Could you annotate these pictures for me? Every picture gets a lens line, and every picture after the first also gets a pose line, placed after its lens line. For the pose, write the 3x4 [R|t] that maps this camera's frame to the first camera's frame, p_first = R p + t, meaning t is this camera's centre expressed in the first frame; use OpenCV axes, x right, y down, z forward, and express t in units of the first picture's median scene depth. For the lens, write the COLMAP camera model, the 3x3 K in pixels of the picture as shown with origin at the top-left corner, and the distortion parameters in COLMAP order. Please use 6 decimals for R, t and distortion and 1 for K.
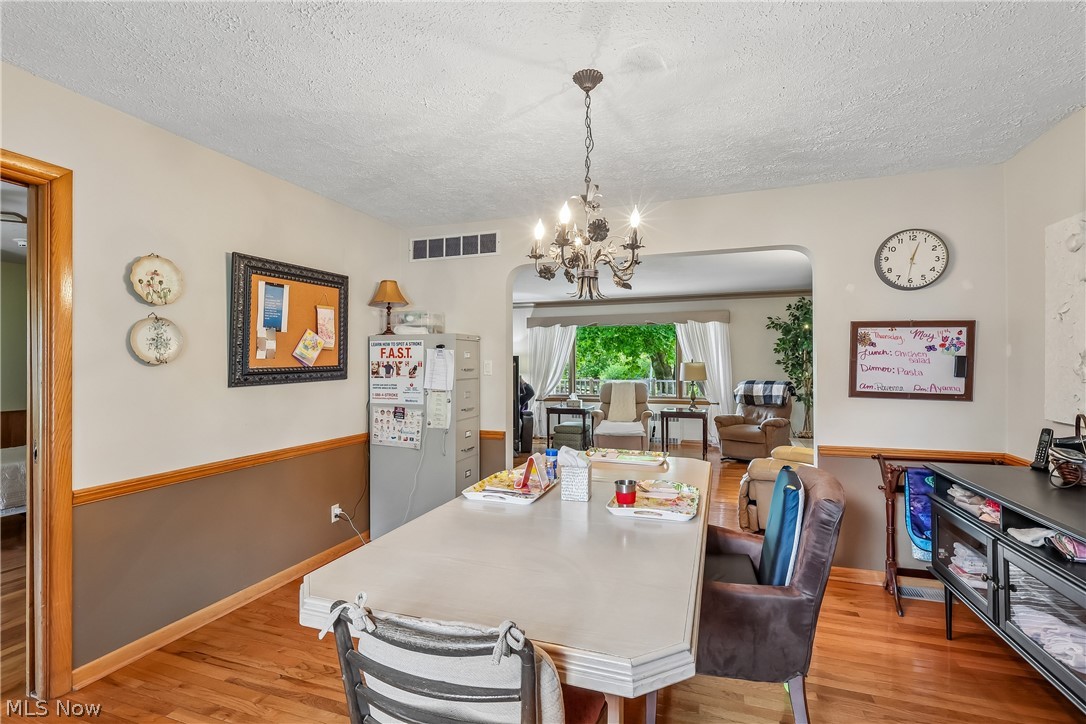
lens RADIAL K [[505.8, 0, 541.6], [0, 505.8, 364.7], [0, 0, 1]] dist [-0.000433, 0.000405]
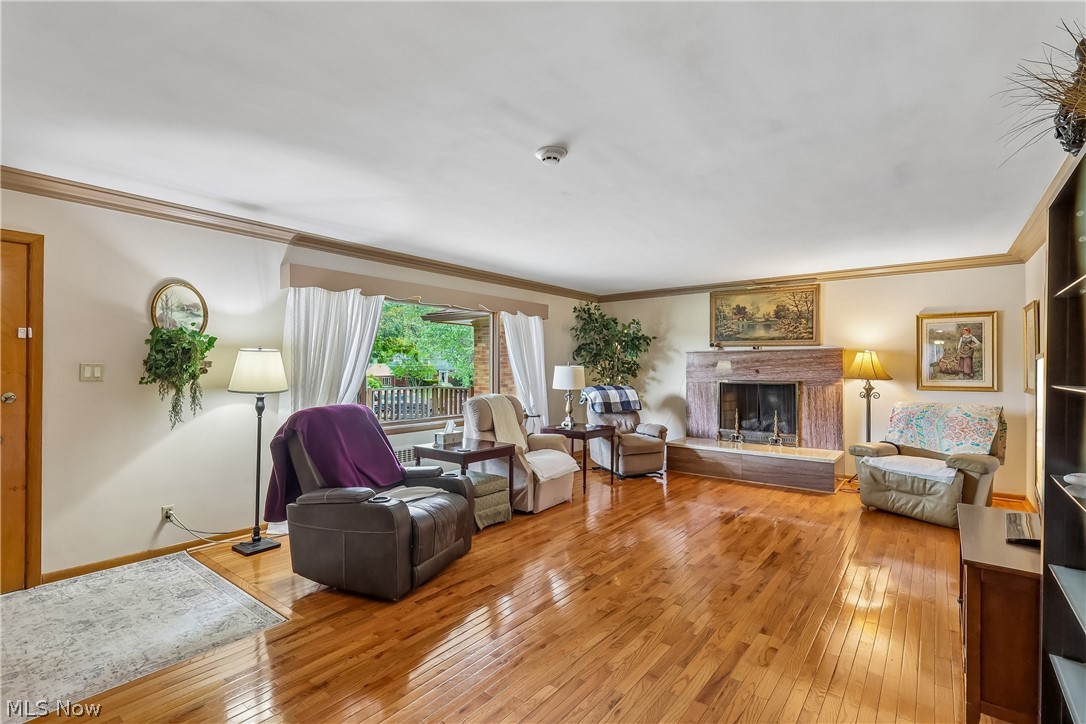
lens RADIAL K [[505.8, 0, 541.6], [0, 505.8, 364.7], [0, 0, 1]] dist [-0.000433, 0.000405]
pose [[0.319945, 0.008753, 0.947396, -0.427443], [-0.009408, 0.999937, -0.006061, -0.001211], [-0.947389, -0.006974, 0.320007, 0.702698]]
